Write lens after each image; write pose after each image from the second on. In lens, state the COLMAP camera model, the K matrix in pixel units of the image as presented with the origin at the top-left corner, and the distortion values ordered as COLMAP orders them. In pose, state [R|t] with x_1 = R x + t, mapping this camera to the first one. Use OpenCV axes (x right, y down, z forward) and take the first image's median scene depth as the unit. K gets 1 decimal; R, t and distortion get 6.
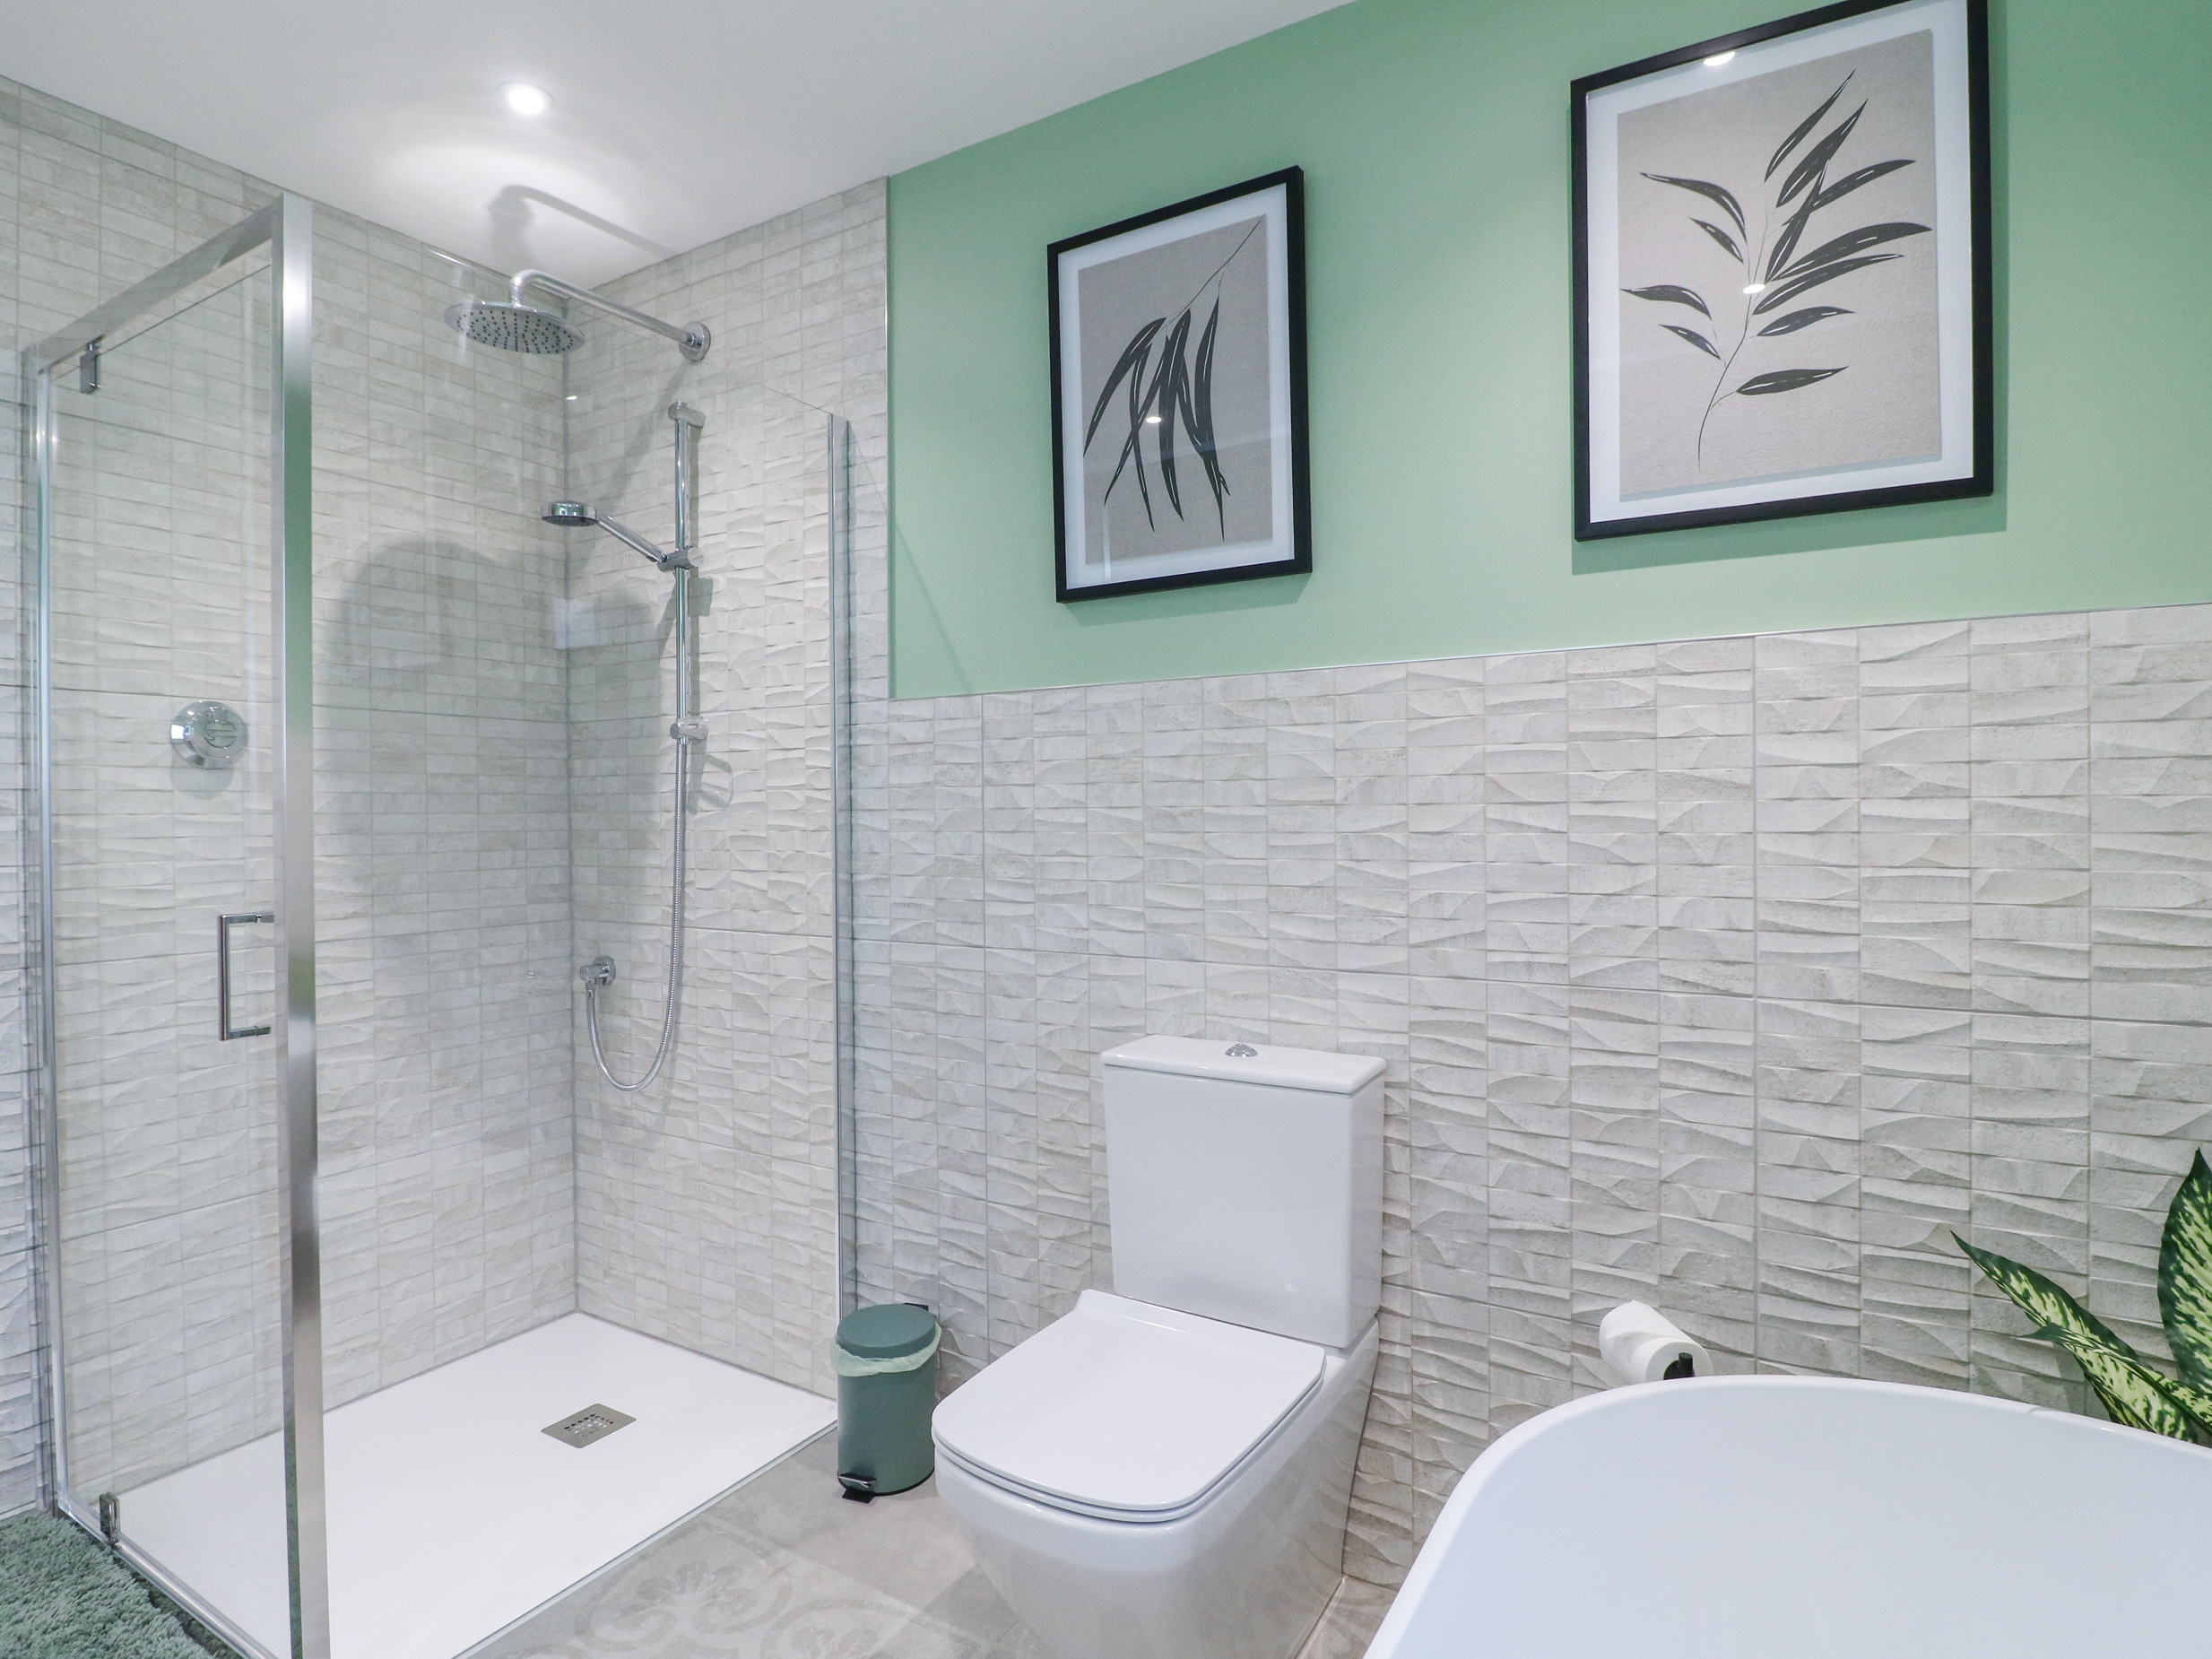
lens RADIAL K [[1154.3, 0, 1115.4], [0, 1154.3, 817.6], [0, 0, 1]] dist [-0.015824, -0.002622]
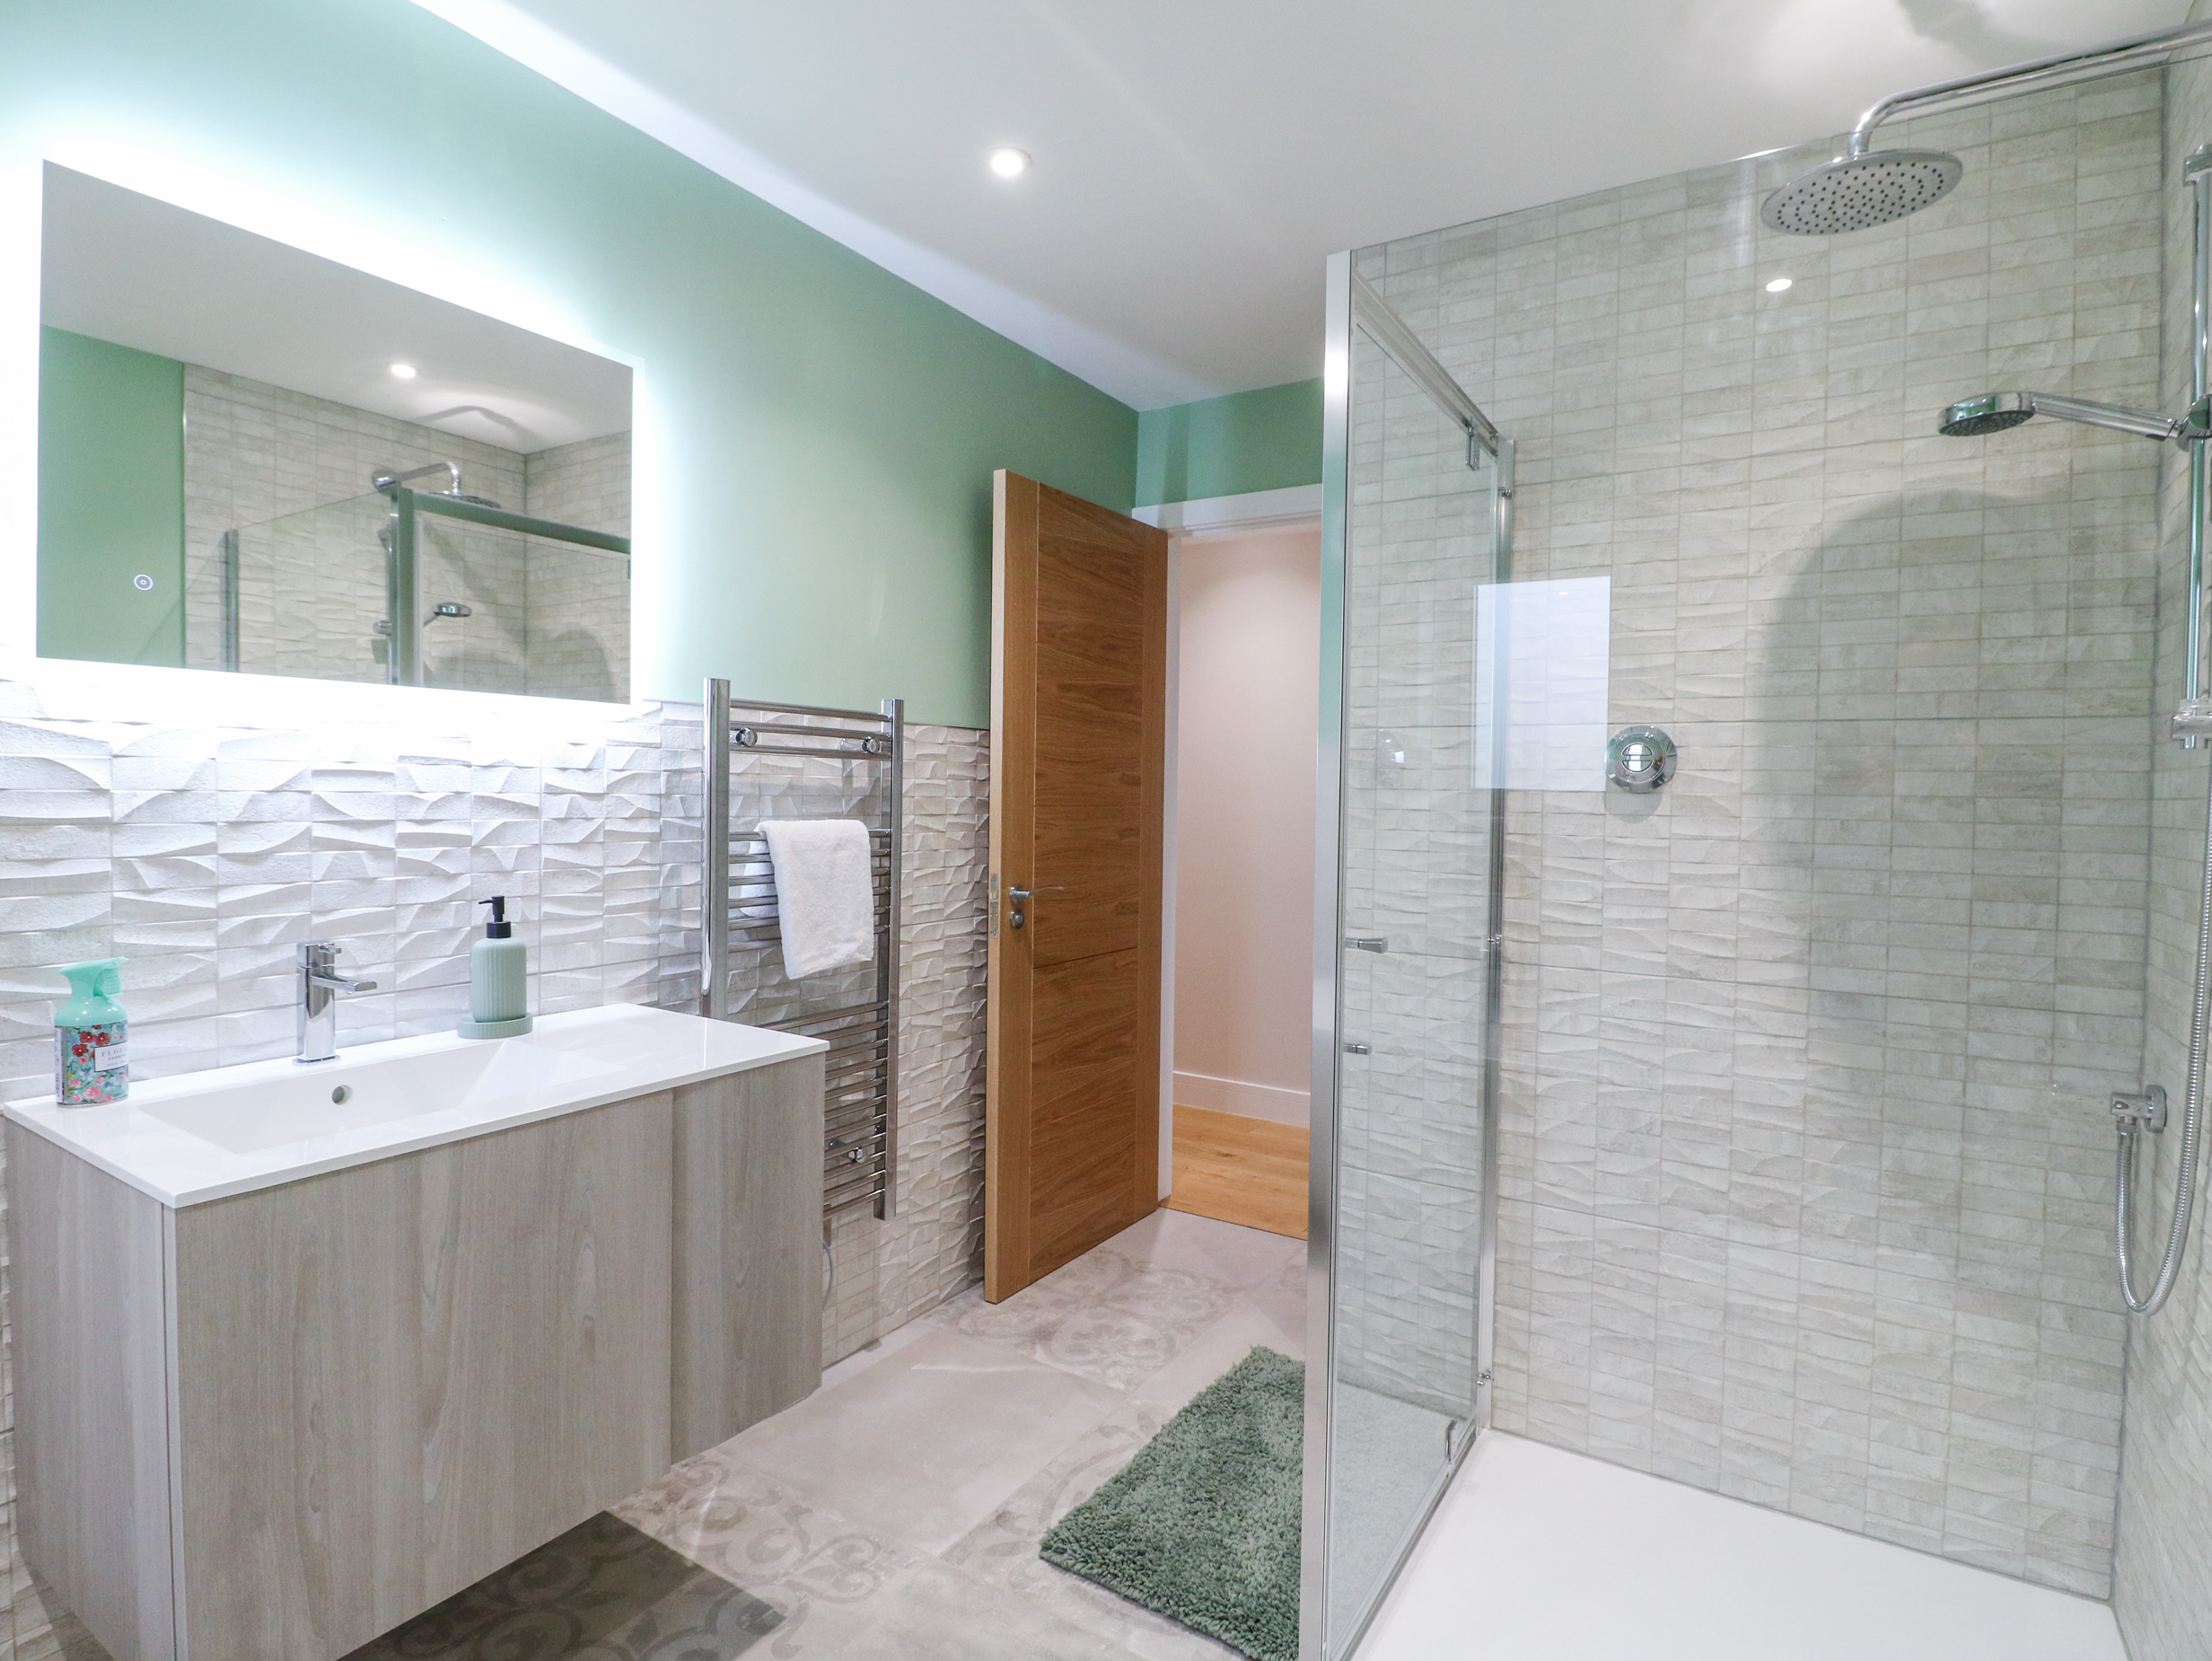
lens RADIAL K [[1154.3, 0, 1105.6], [0, 1154.3, 831.6], [0, 0, 1]] dist [-0.015824, -0.002622]
pose [[-0.024313, 0.035341, -0.999080, 0.201599], [-0.024720, 0.999048, 0.035941, -0.028719], [0.999399, 0.025571, -0.023416, 0.478415]]
